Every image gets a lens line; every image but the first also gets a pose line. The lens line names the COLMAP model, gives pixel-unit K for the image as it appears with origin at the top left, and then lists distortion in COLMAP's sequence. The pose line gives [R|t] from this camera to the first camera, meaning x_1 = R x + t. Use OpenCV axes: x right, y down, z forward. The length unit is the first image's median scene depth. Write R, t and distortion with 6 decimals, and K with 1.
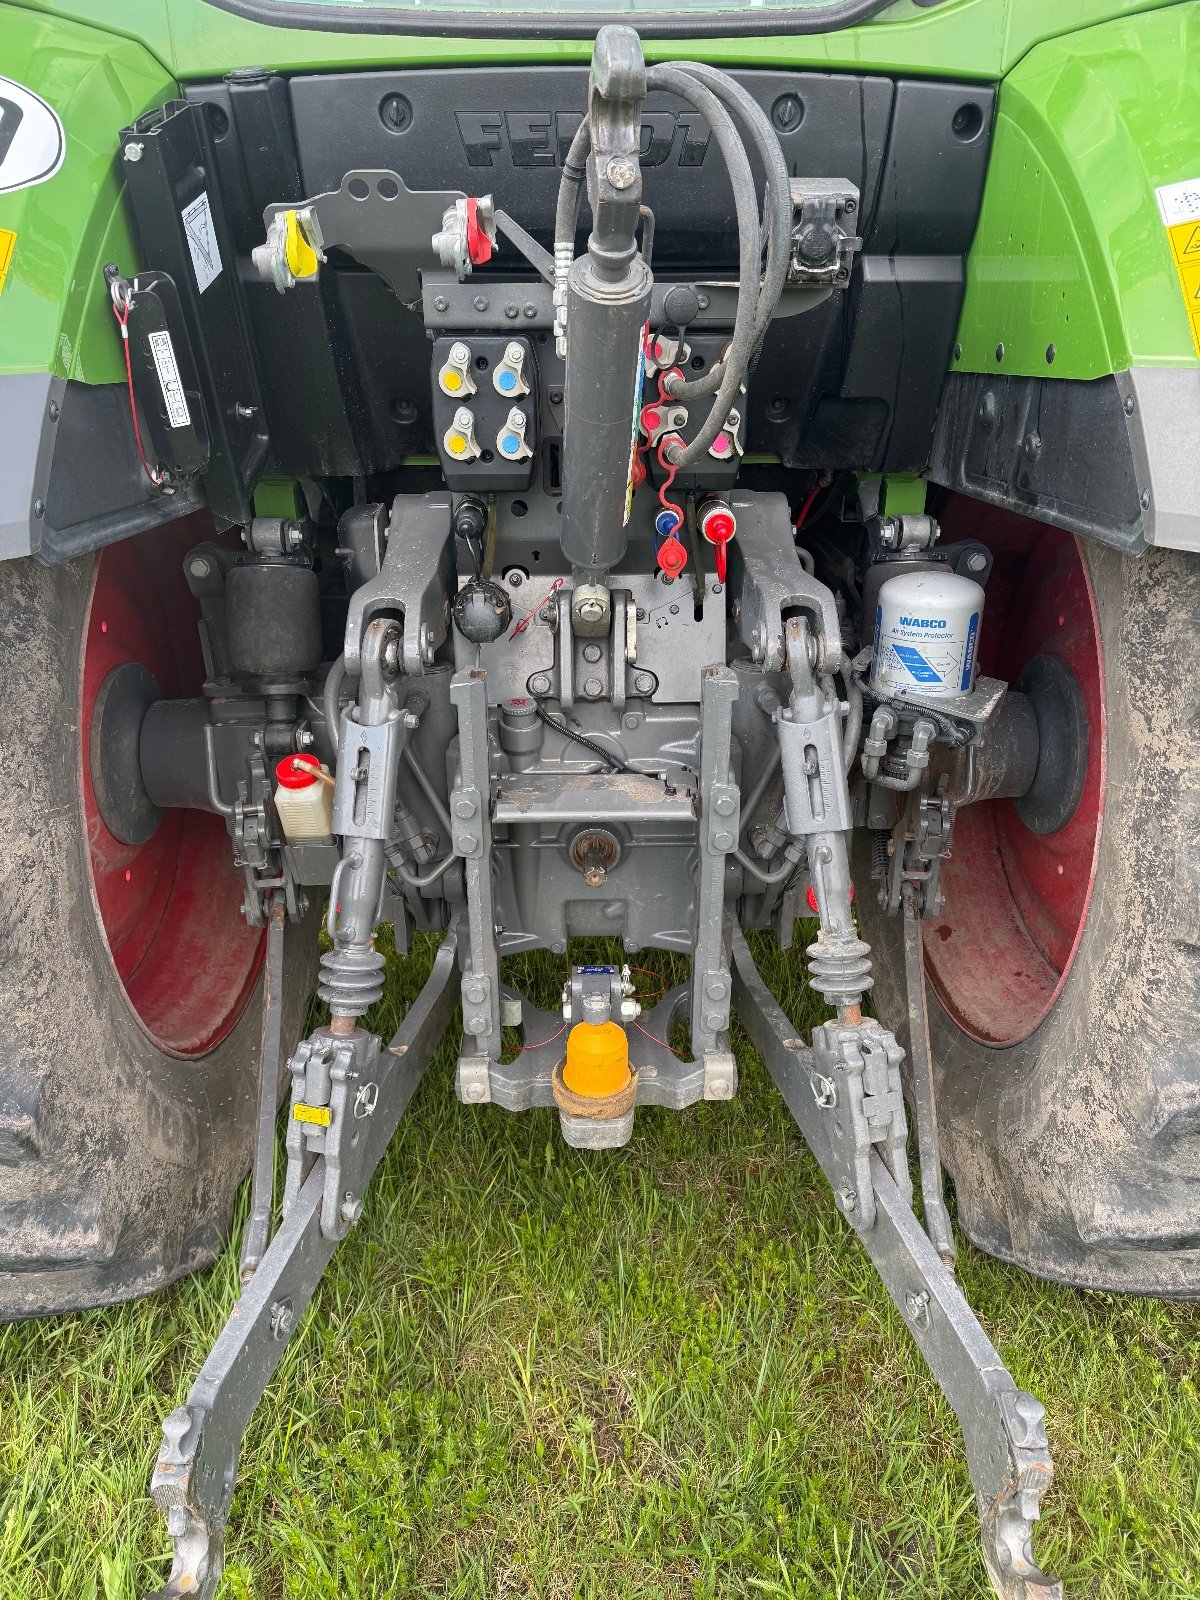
lens RADIAL K [[1139.8, 0, 591.2], [0, 1139.8, 809.6], [0, 0, 1]] dist [0.034629, -0.045406]
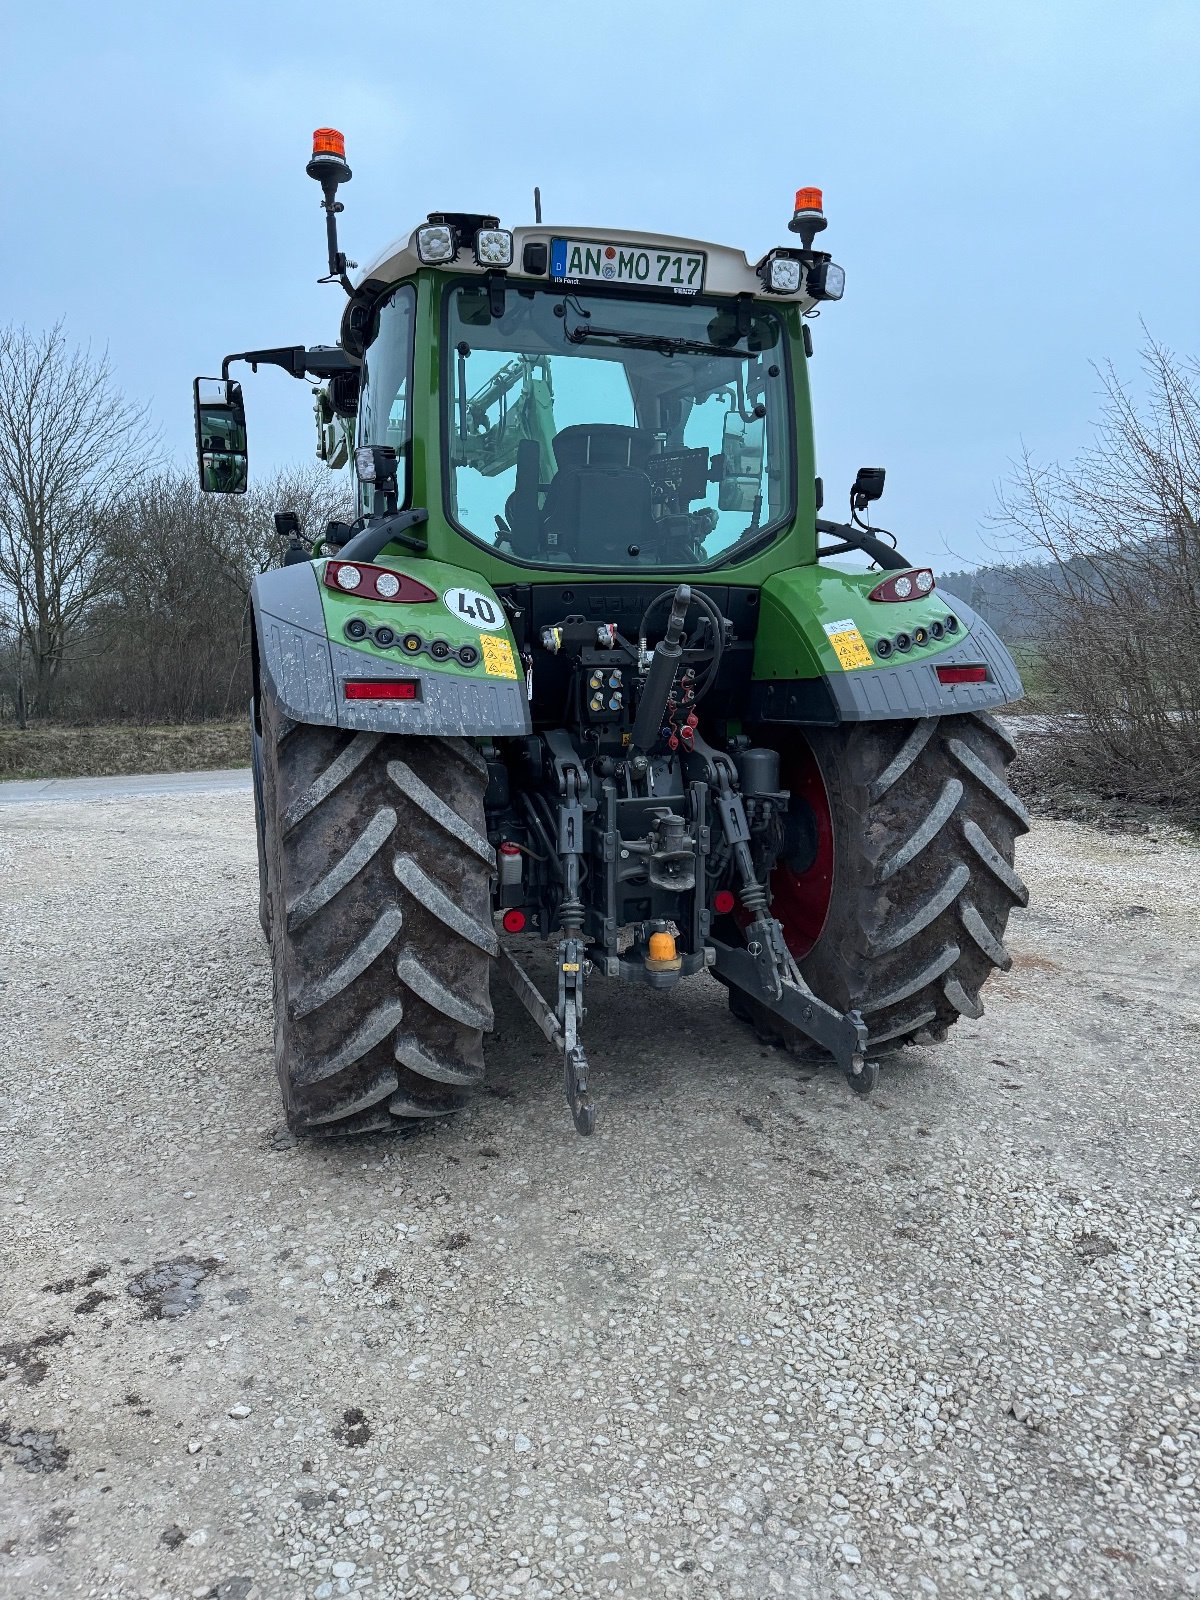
lens RADIAL K [[1139.8, 0, 594.3], [0, 1139.8, 776.6], [0, 0, 1]] dist [0.034629, -0.045406]
pose [[0.953181, -0.043342, 0.299277, -0.889120], [0.129962, 0.952329, -0.276005, 0.552277], [-0.273048, 0.301978, 0.913375, -1.331937]]
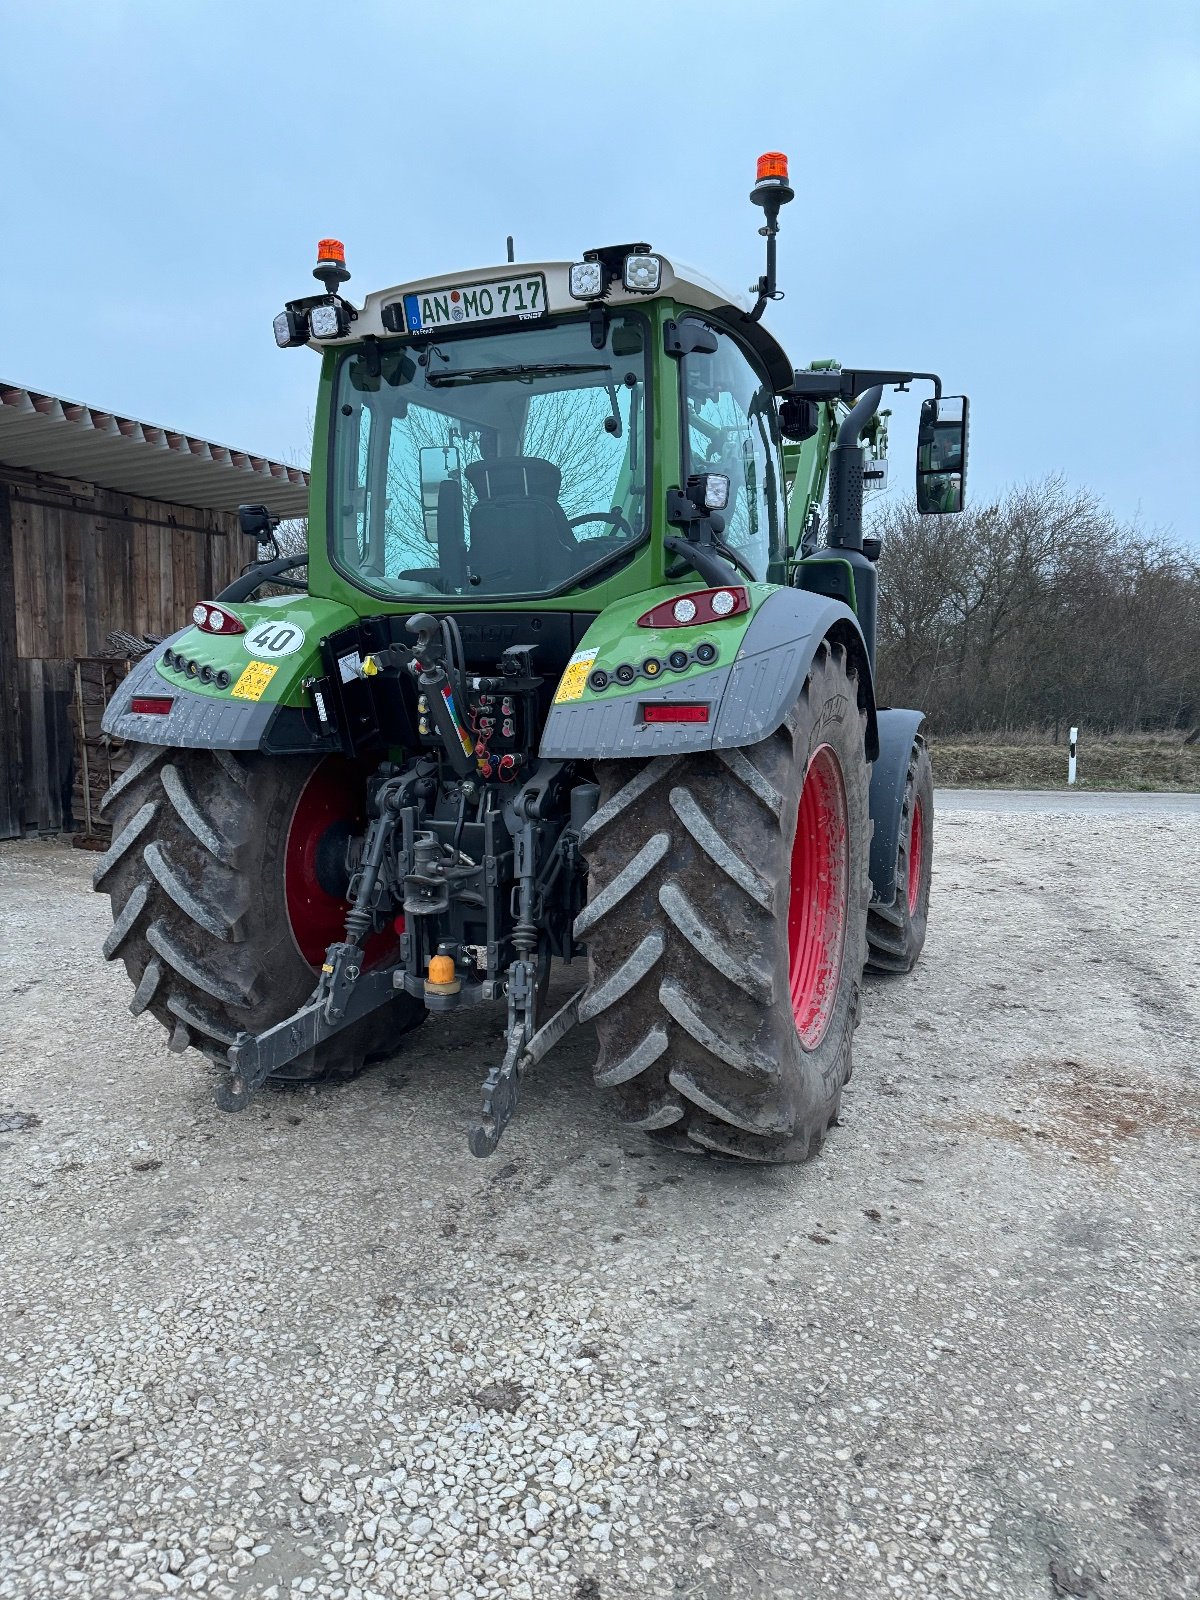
lens RADIAL K [[1207.9, 0, 568.8], [0, 1207.9, 774.2], [0, 0, 1]] dist [0.036989, -0.038508]
pose [[0.906634, 0.037657, -0.420234, 1.397275], [-0.170595, 0.943680, -0.283488, 0.536188], [0.385891, 0.328710, 0.861997, -1.318815]]
